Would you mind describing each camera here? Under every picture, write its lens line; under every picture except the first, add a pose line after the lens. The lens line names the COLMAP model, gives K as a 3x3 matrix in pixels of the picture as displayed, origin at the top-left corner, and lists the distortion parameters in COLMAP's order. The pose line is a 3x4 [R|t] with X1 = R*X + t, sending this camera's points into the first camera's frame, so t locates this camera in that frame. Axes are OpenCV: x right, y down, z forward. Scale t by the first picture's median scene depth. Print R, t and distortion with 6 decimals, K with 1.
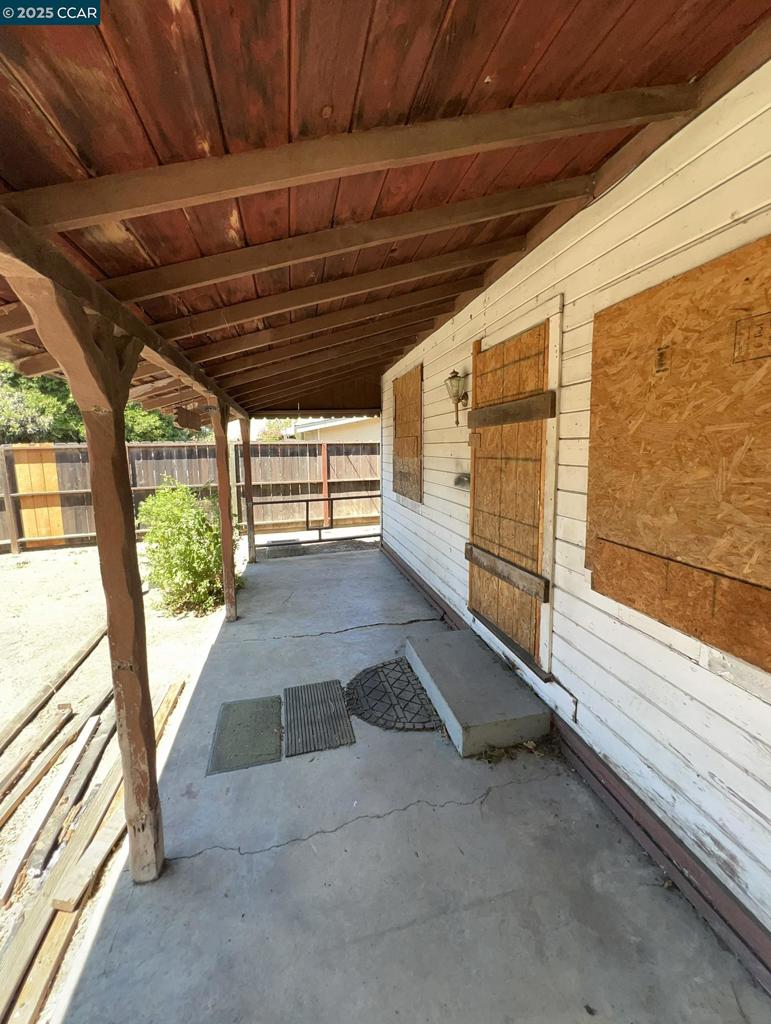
lens RADIAL K [[423.6, 0, 389.6], [0, 423.6, 499.1], [0, 0, 1]] dist [-0.013423, 0.000015]
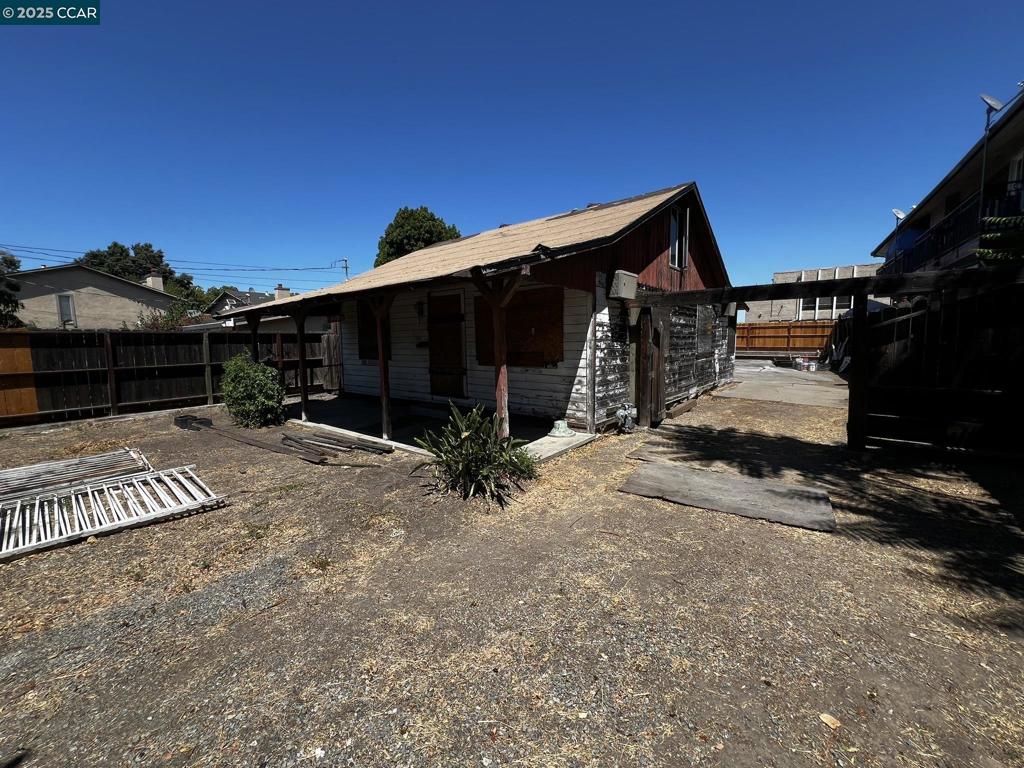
lens RADIAL K [[411.0, 0, 510.1], [0, 411.0, 381.4], [0, 0, 1]] dist [-0.000833, 0.000557]
pose [[0.790366, -0.057584, 0.609923, -1.385923], [0.079660, 0.996780, -0.009119, 0.356648], [-0.607434, 0.055794, 0.792408, -1.874598]]
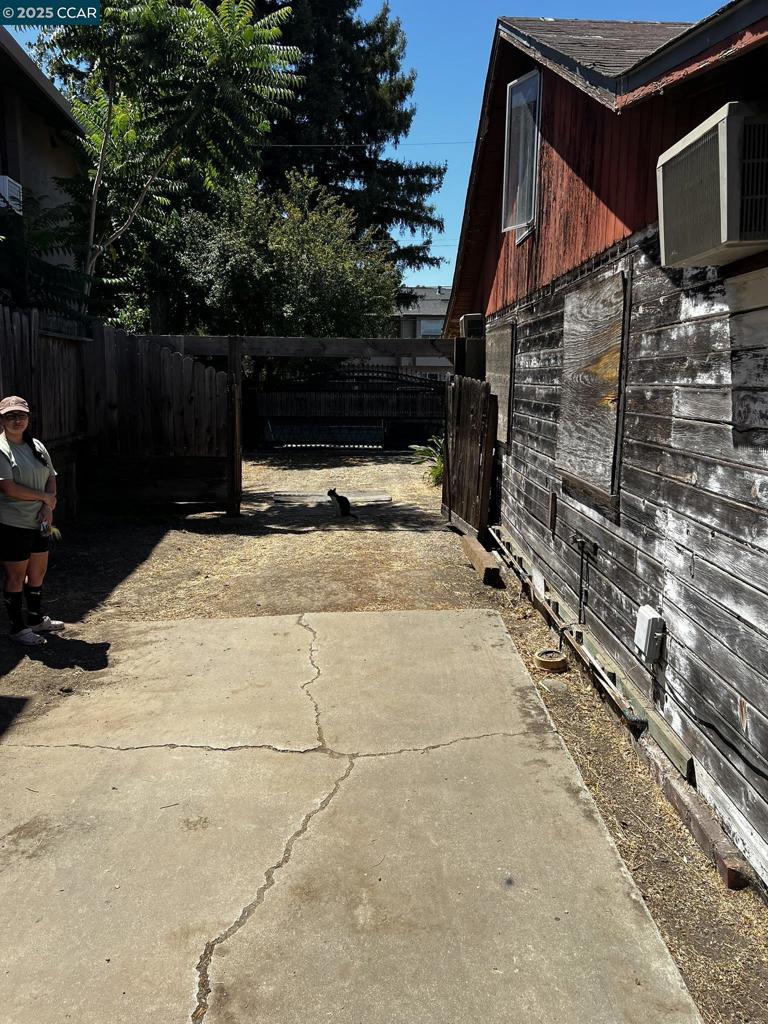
lens RADIAL K [[760.1, 0, 373.8], [0, 760.1, 521.2], [0, 0, 1]] dist [0.059998, -0.069152]
pose [[-0.230446, 0.189046, -0.954545, 5.218550], [-0.130073, 0.966159, 0.222749, -0.111280], [0.964352, 0.175492, -0.198057, 0.308178]]
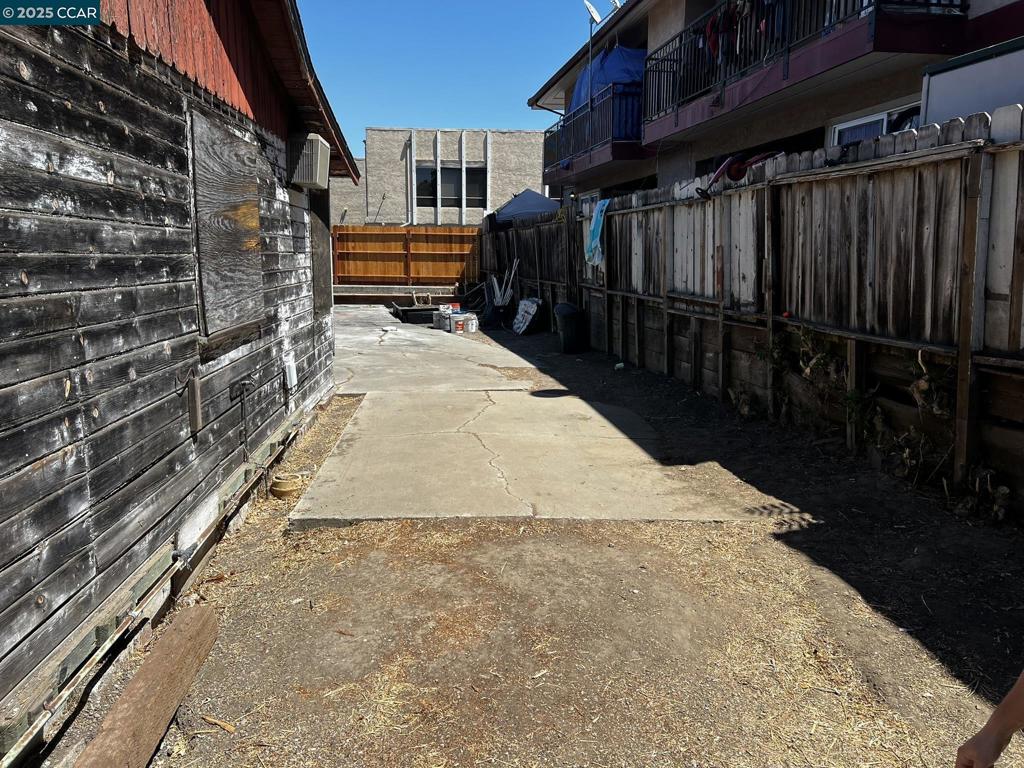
lens RADIAL K [[764.1, 0, 506.1], [0, 764.1, 379.1], [0, 0, 1]] dist [0.073901, -0.082082]
pose [[0.153375, -0.145825, 0.977349, 1.213078], [0.121276, 0.984352, 0.127838, 0.127681], [-0.980698, 0.098922, 0.168660, -0.610775]]
